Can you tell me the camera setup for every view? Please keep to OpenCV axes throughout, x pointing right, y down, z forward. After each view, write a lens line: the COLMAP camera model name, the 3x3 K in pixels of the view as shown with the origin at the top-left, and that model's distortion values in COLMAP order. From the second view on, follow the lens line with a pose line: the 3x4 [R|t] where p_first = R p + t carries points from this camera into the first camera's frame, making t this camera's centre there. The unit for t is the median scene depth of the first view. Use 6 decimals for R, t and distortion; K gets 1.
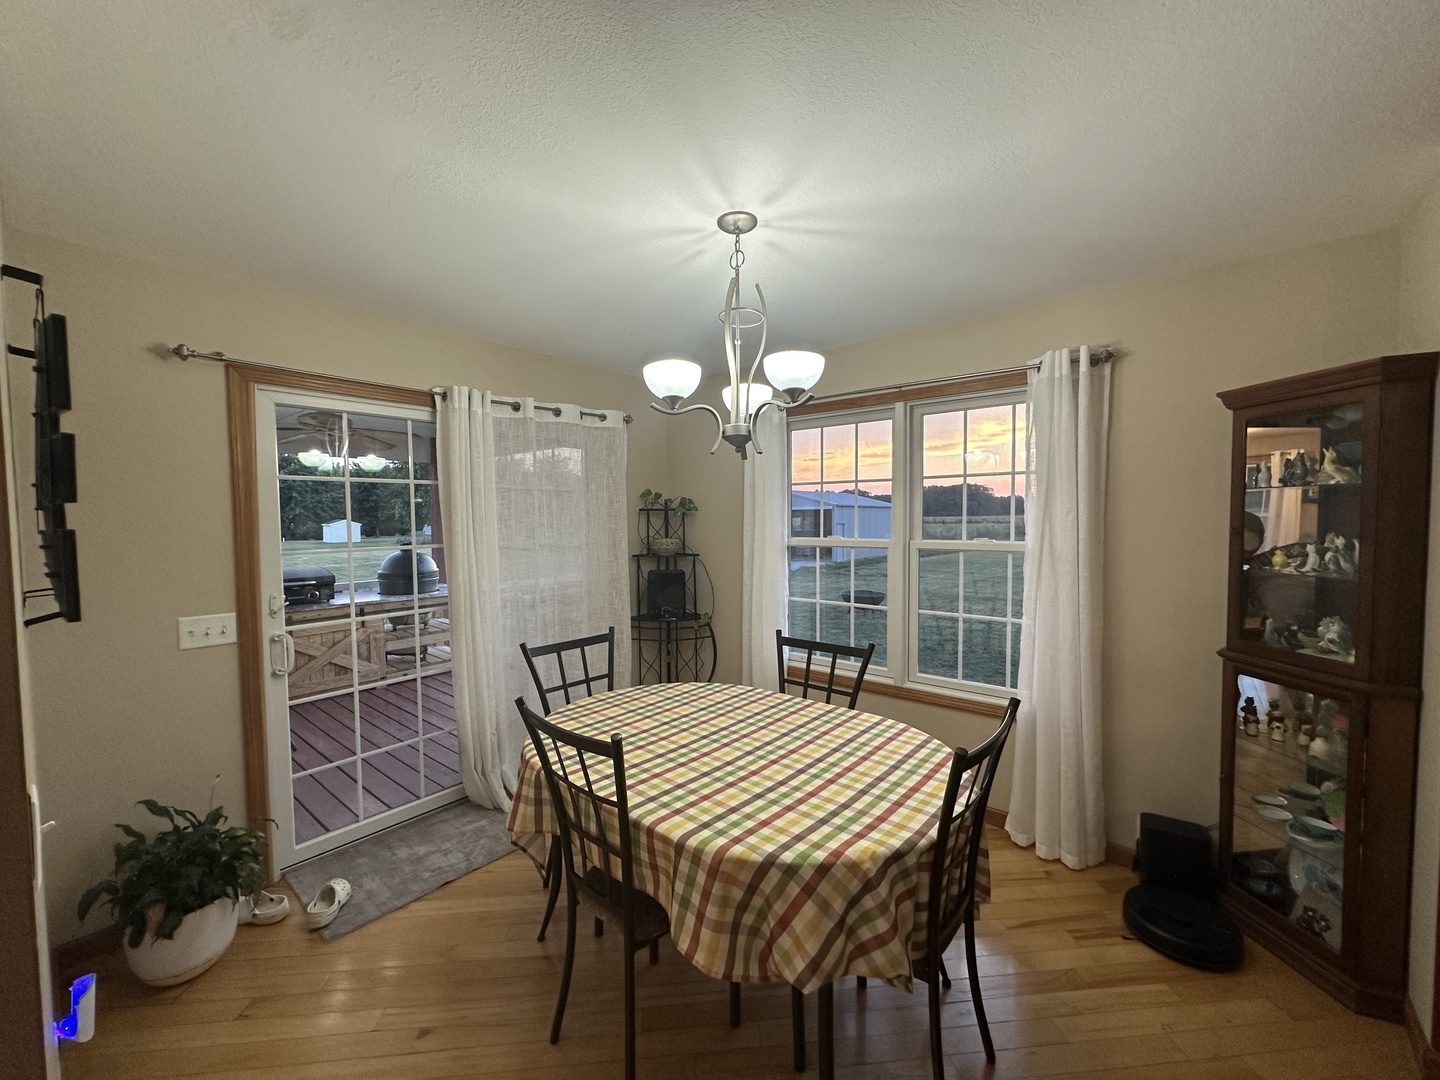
lens RADIAL K [[576.4, 0, 714.6], [0, 576.4, 542.7], [0, 0, 1]] dist [0.001031, 0.000019]
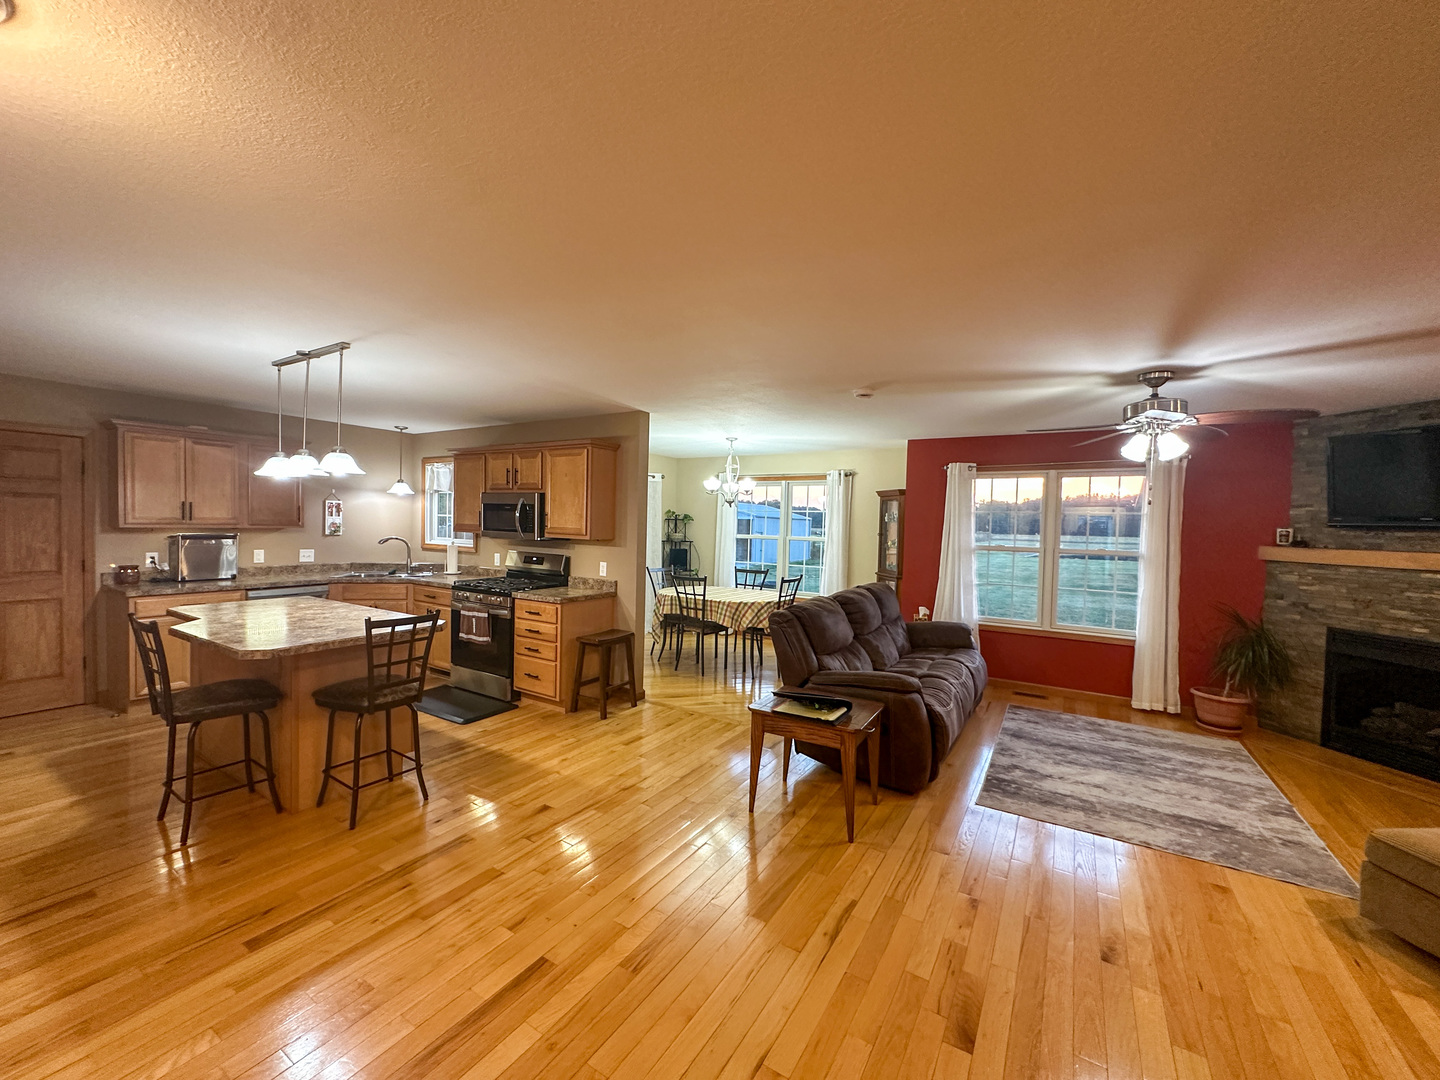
lens RADIAL K [[576.4, 0, 722.4], [0, 576.4, 539.8], [0, 0, 1]] dist [0.001031, 0.000019]
pose [[0.988060, 0.030320, 0.151059, -0.348399], [-0.027831, 0.999440, -0.018566, 0.074153], [-0.151537, 0.014140, 0.988350, -1.607250]]
